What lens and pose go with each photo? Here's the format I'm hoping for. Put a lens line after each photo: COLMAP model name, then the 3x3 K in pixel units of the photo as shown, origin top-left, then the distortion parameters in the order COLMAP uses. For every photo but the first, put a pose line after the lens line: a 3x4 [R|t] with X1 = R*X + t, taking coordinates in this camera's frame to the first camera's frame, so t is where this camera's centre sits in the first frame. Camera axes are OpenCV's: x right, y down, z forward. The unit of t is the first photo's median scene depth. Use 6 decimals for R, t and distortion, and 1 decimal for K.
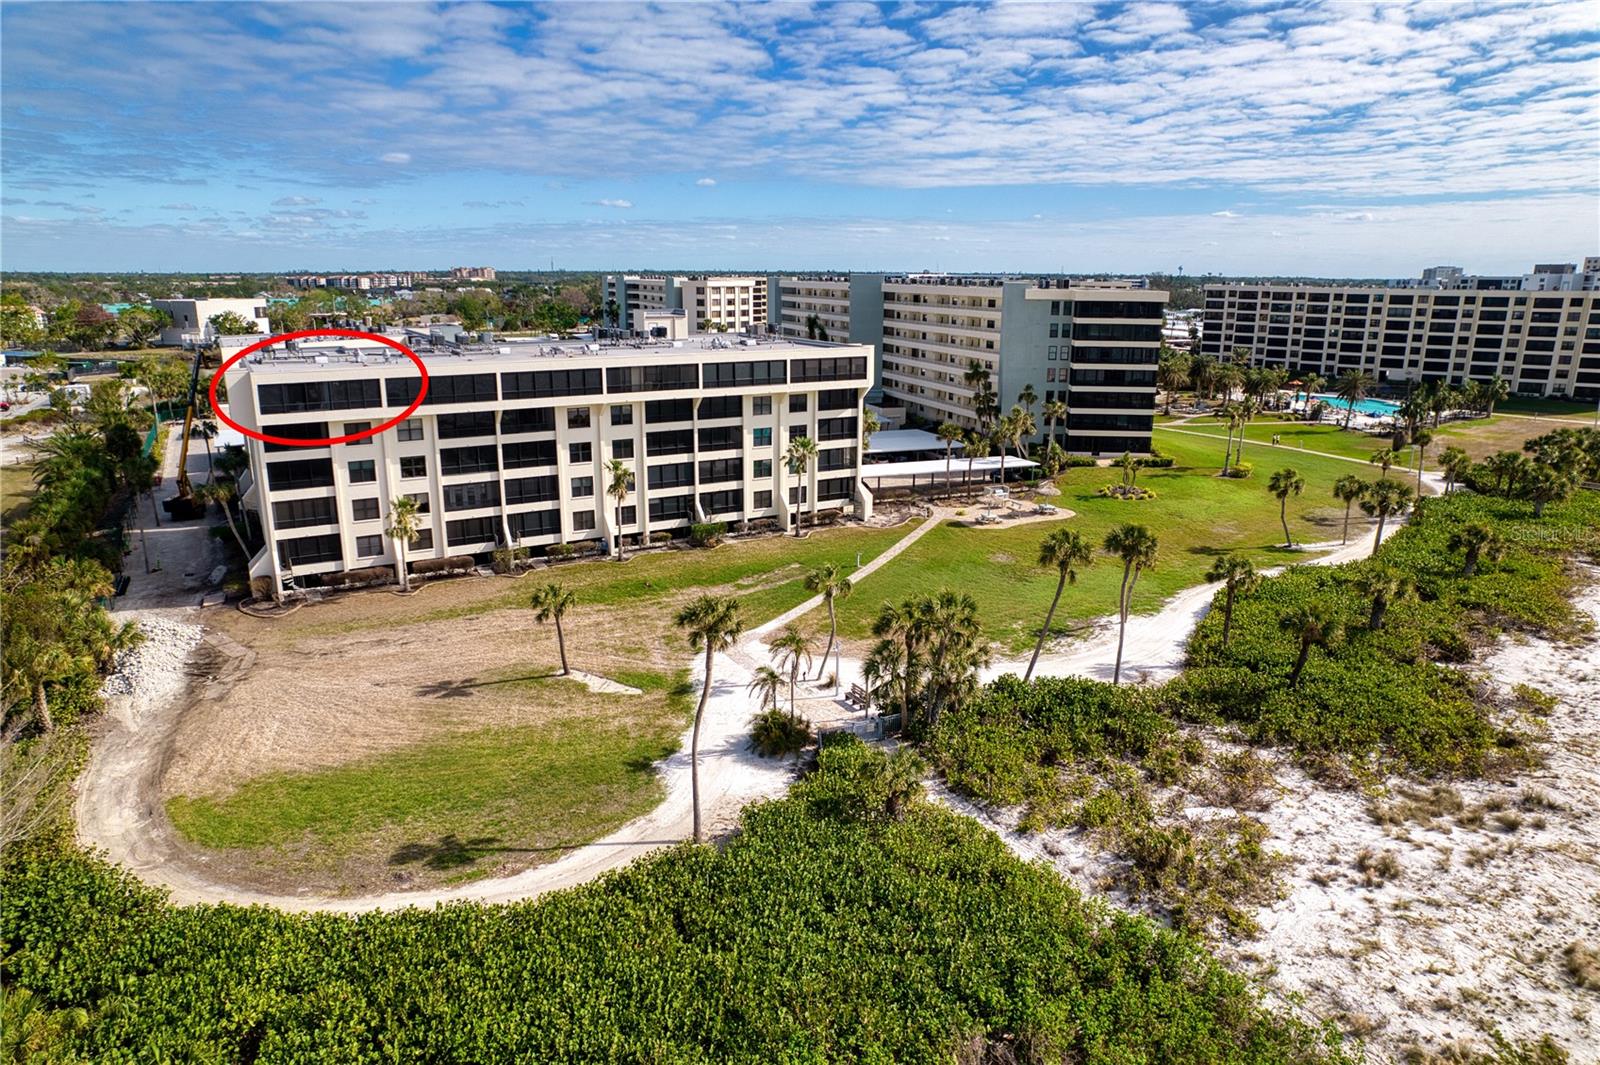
lens RADIAL K [[1028.7, 0, 800.0], [0, 1028.7, 532.5], [0, 0, 1]] dist [-0.056679, 0.041749]
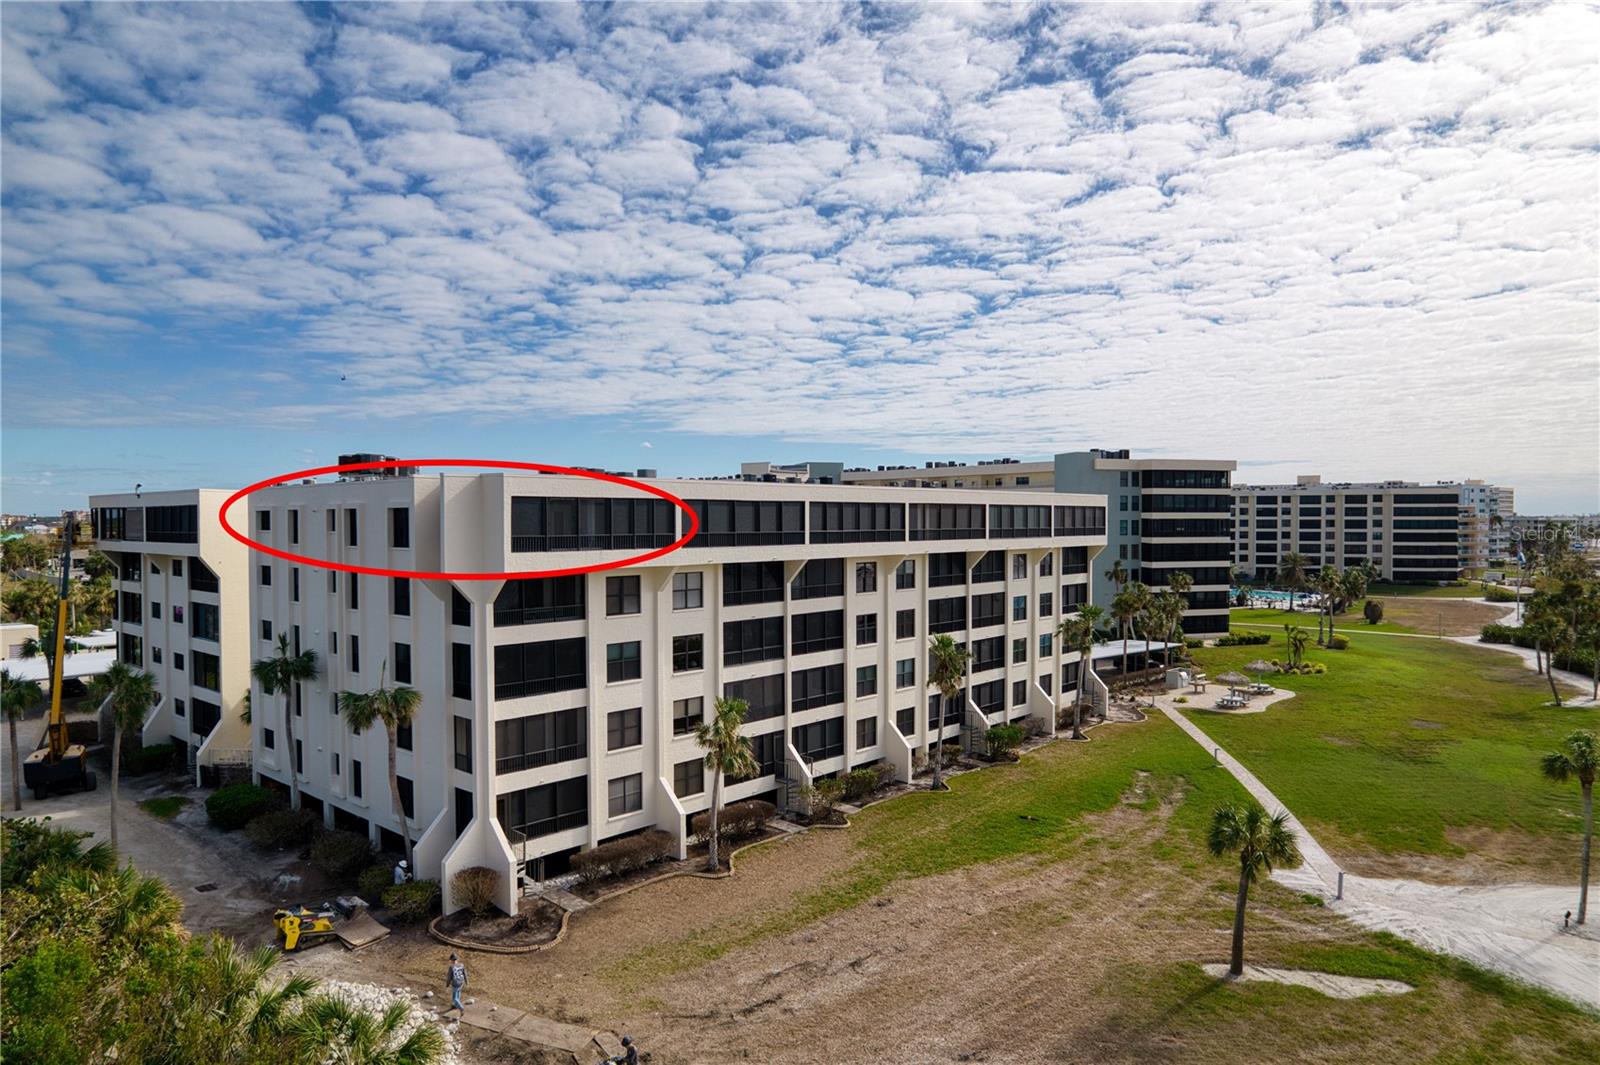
lens RADIAL K [[1028.7, 0, 800.0], [0, 1028.7, 532.5], [0, 0, 1]] dist [-0.056679, 0.041749]
pose [[0.953043, -0.018010, 0.302300, -0.460634], [0.088820, 0.970954, -0.222171, 0.005828], [-0.289518, 0.238589, 0.926960, 0.381913]]
